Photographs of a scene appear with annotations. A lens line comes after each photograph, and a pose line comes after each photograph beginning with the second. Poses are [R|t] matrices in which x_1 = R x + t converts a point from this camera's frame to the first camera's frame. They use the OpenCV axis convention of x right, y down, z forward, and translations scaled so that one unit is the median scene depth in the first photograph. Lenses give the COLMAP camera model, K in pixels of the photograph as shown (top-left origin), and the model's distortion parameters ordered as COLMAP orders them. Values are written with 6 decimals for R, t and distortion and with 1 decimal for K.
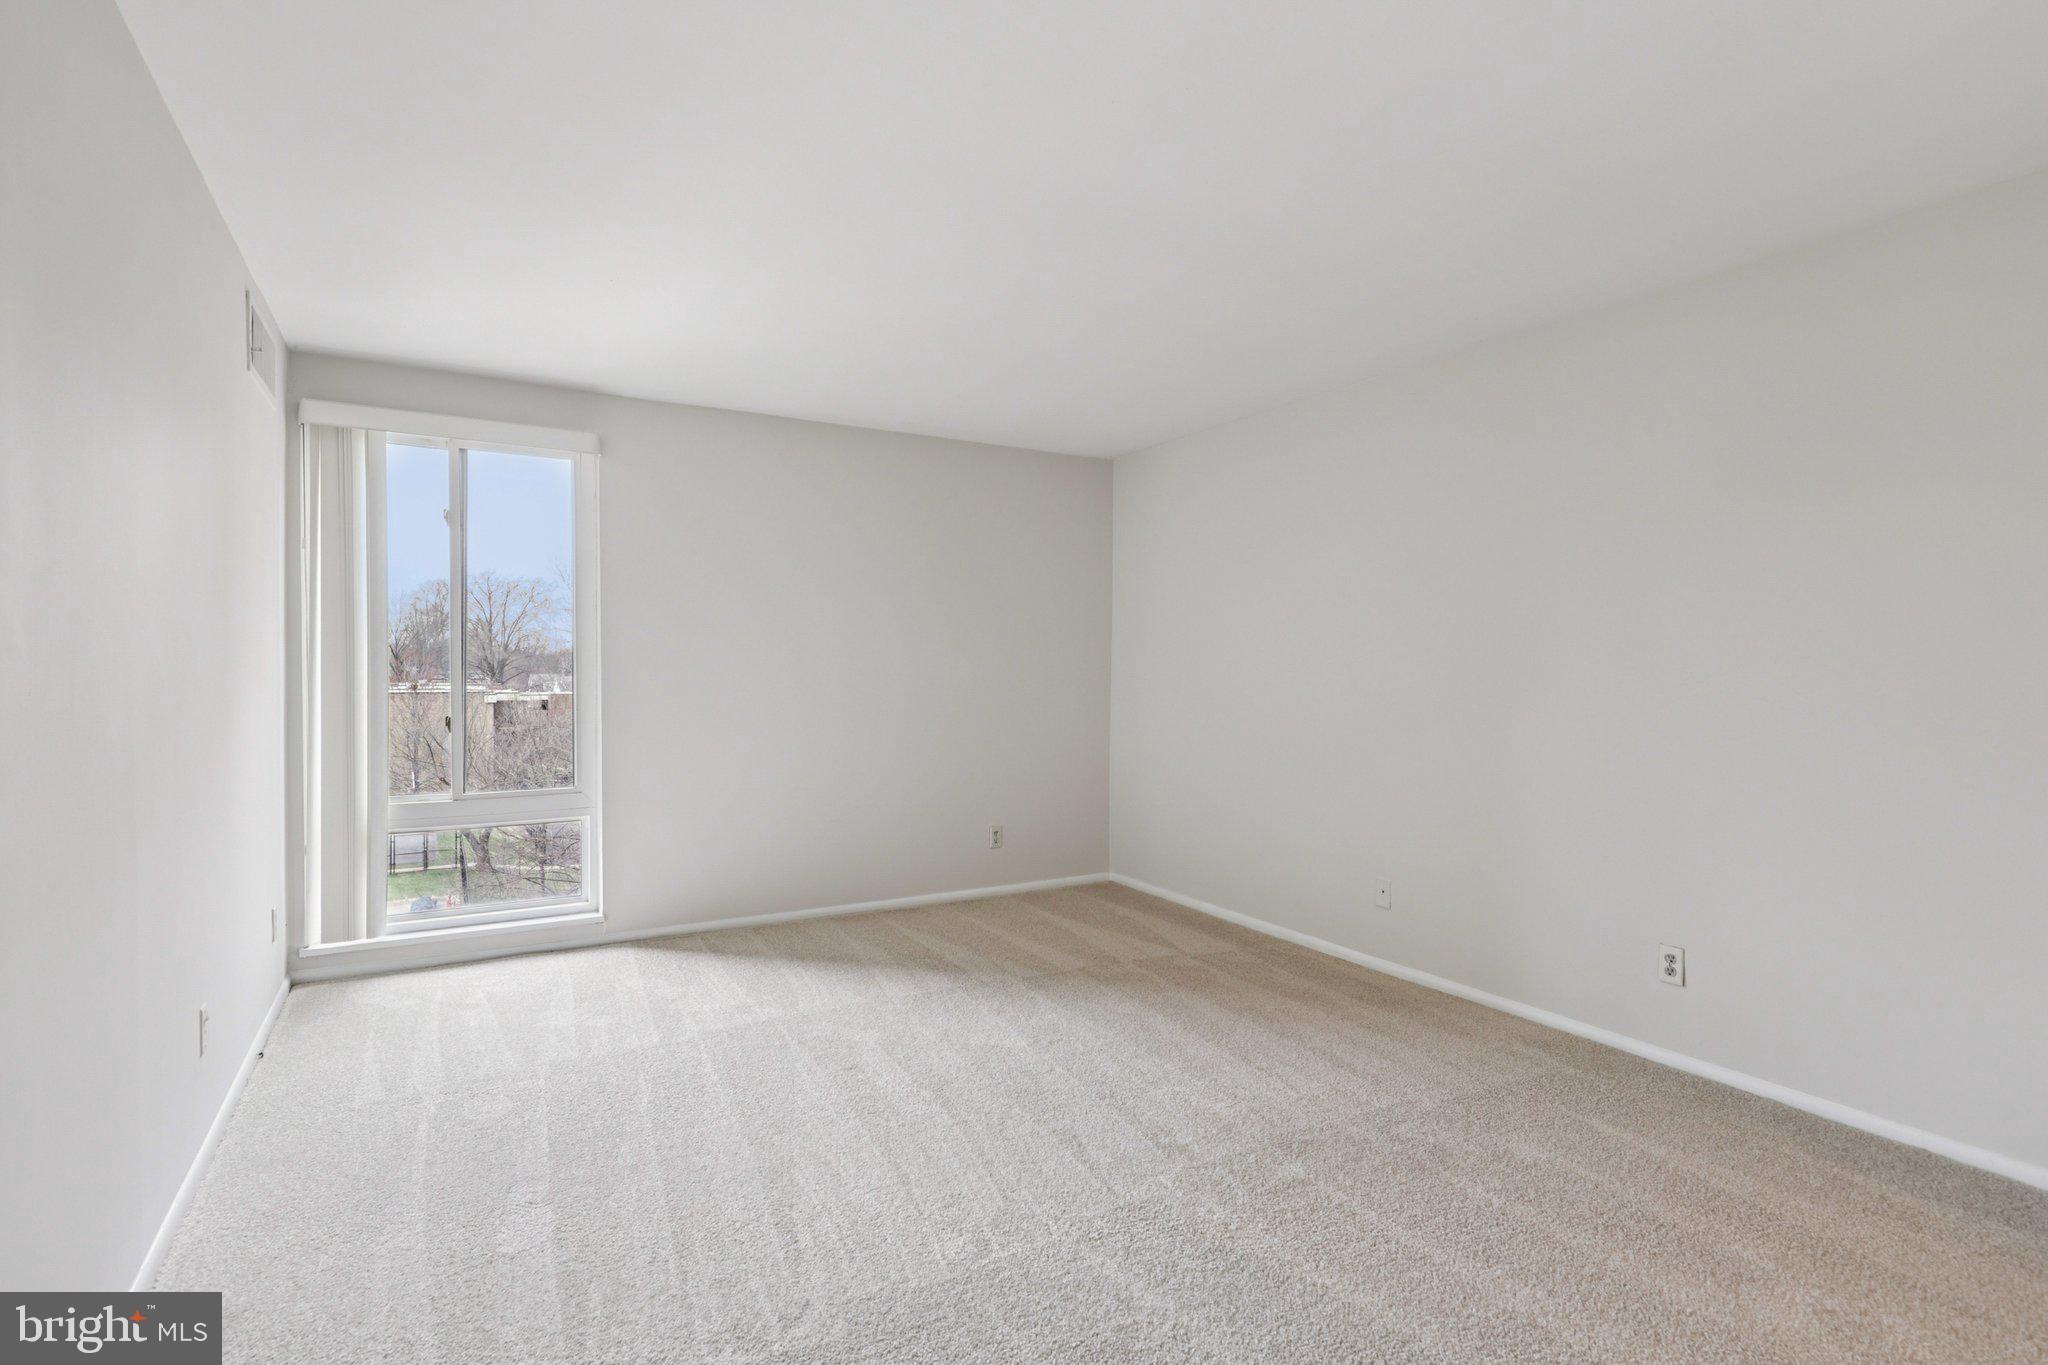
lens RADIAL K [[954.5, 0, 1007.7], [0, 954.5, 688.6], [0, 0, 1]] dist [0.002066, 0.000295]
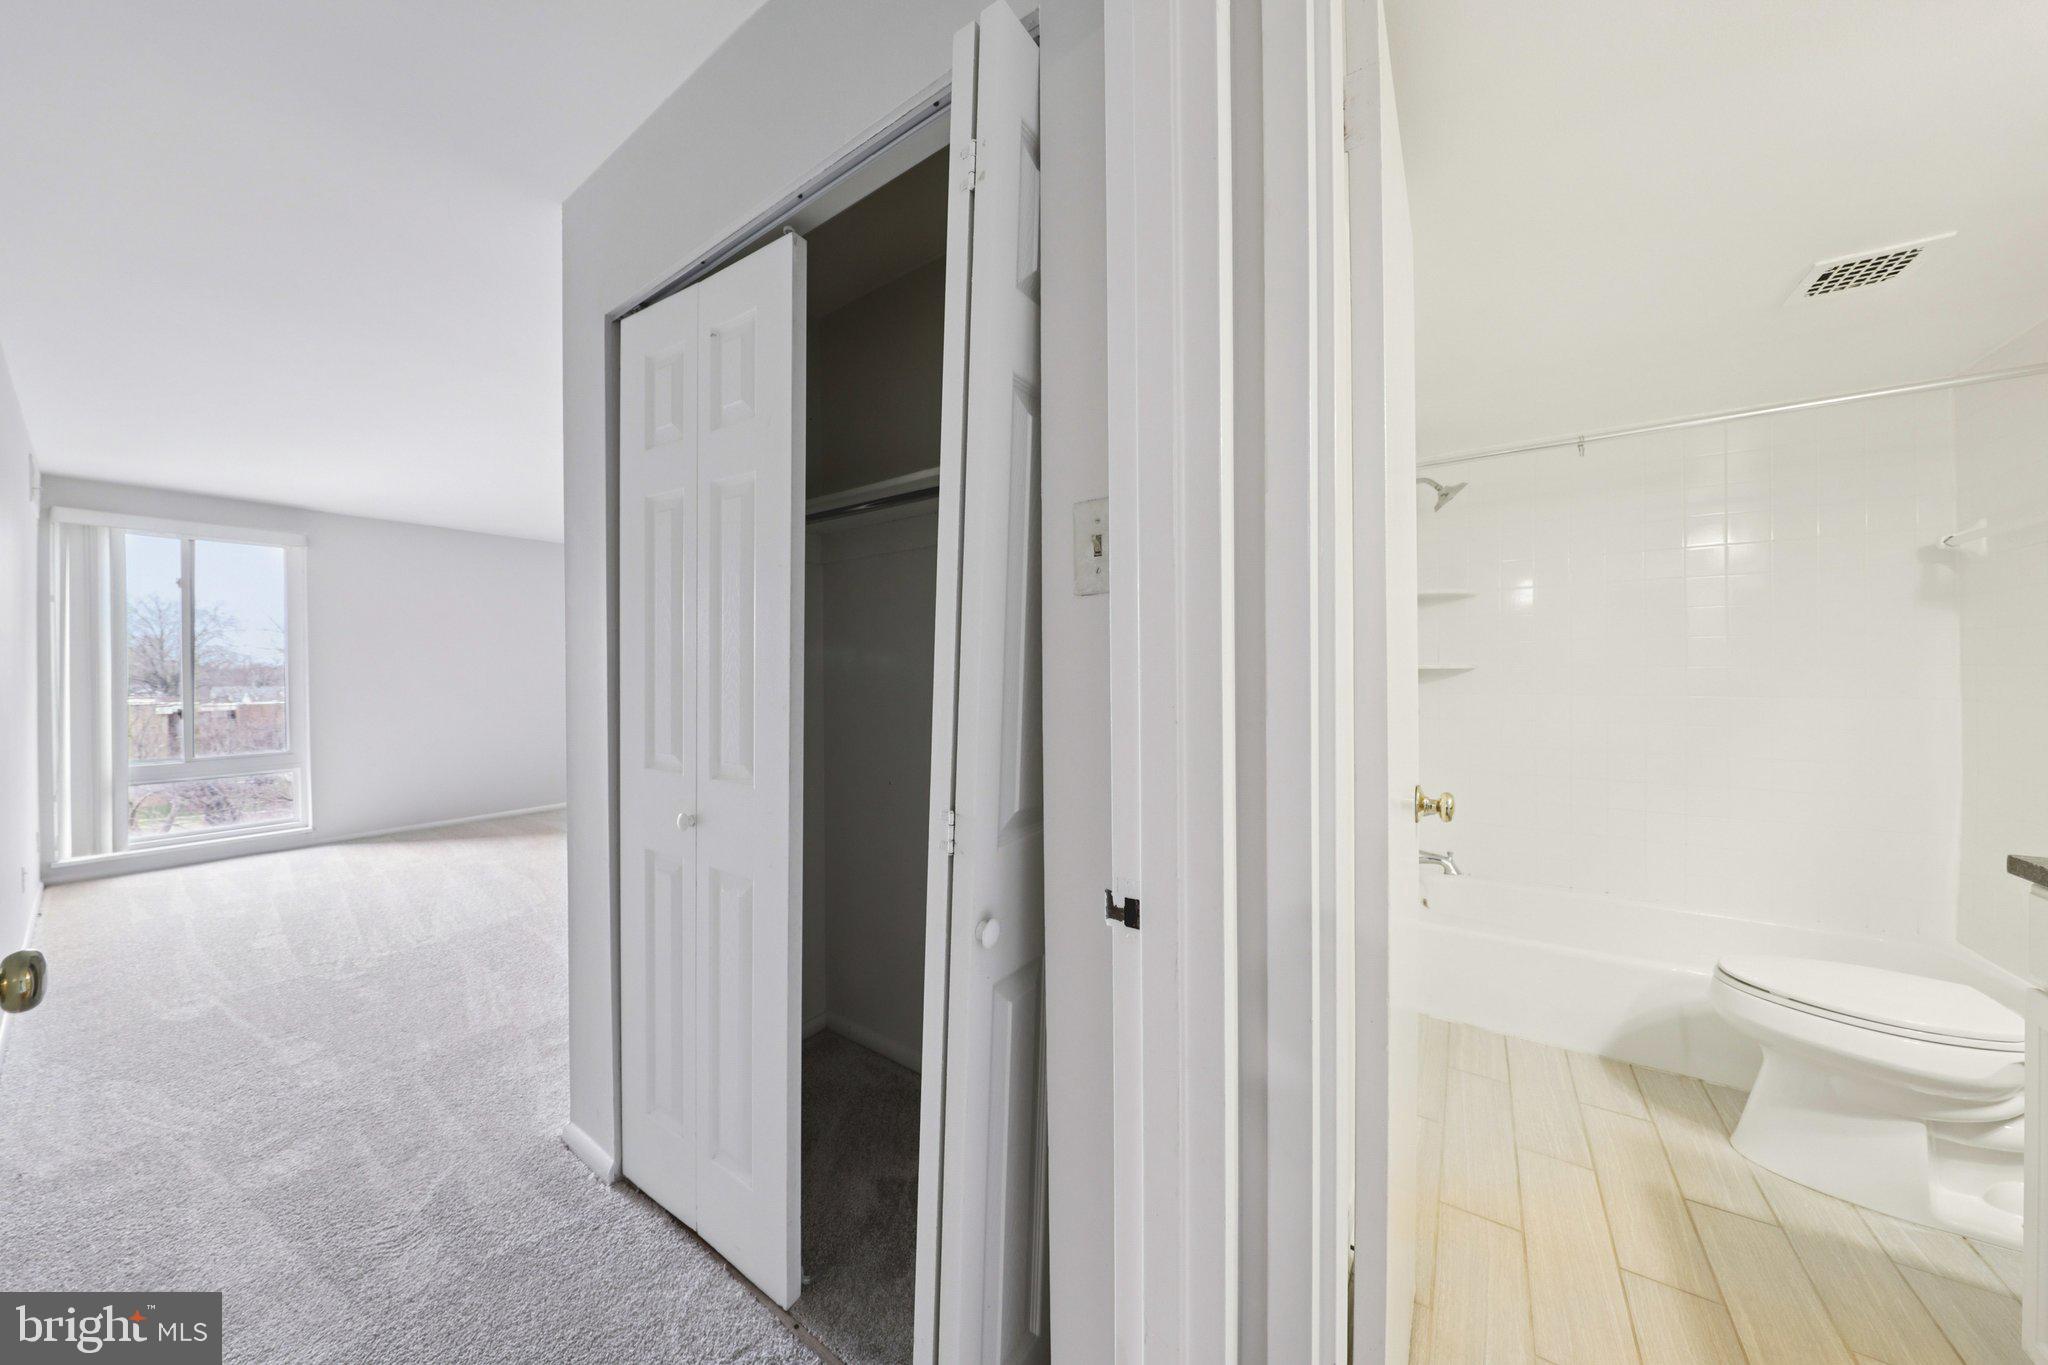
lens RADIAL K [[661.3, 0, 1016.1], [0, 661.3, 675.8], [0, 0, 1]] dist [-0.004393, -0.000918]
pose [[0.909984, -0.016414, 0.414319, 0.224443], [0.023347, 0.999659, -0.011675, 0.019291], [-0.413987, 0.020297, 0.910057, -0.561021]]
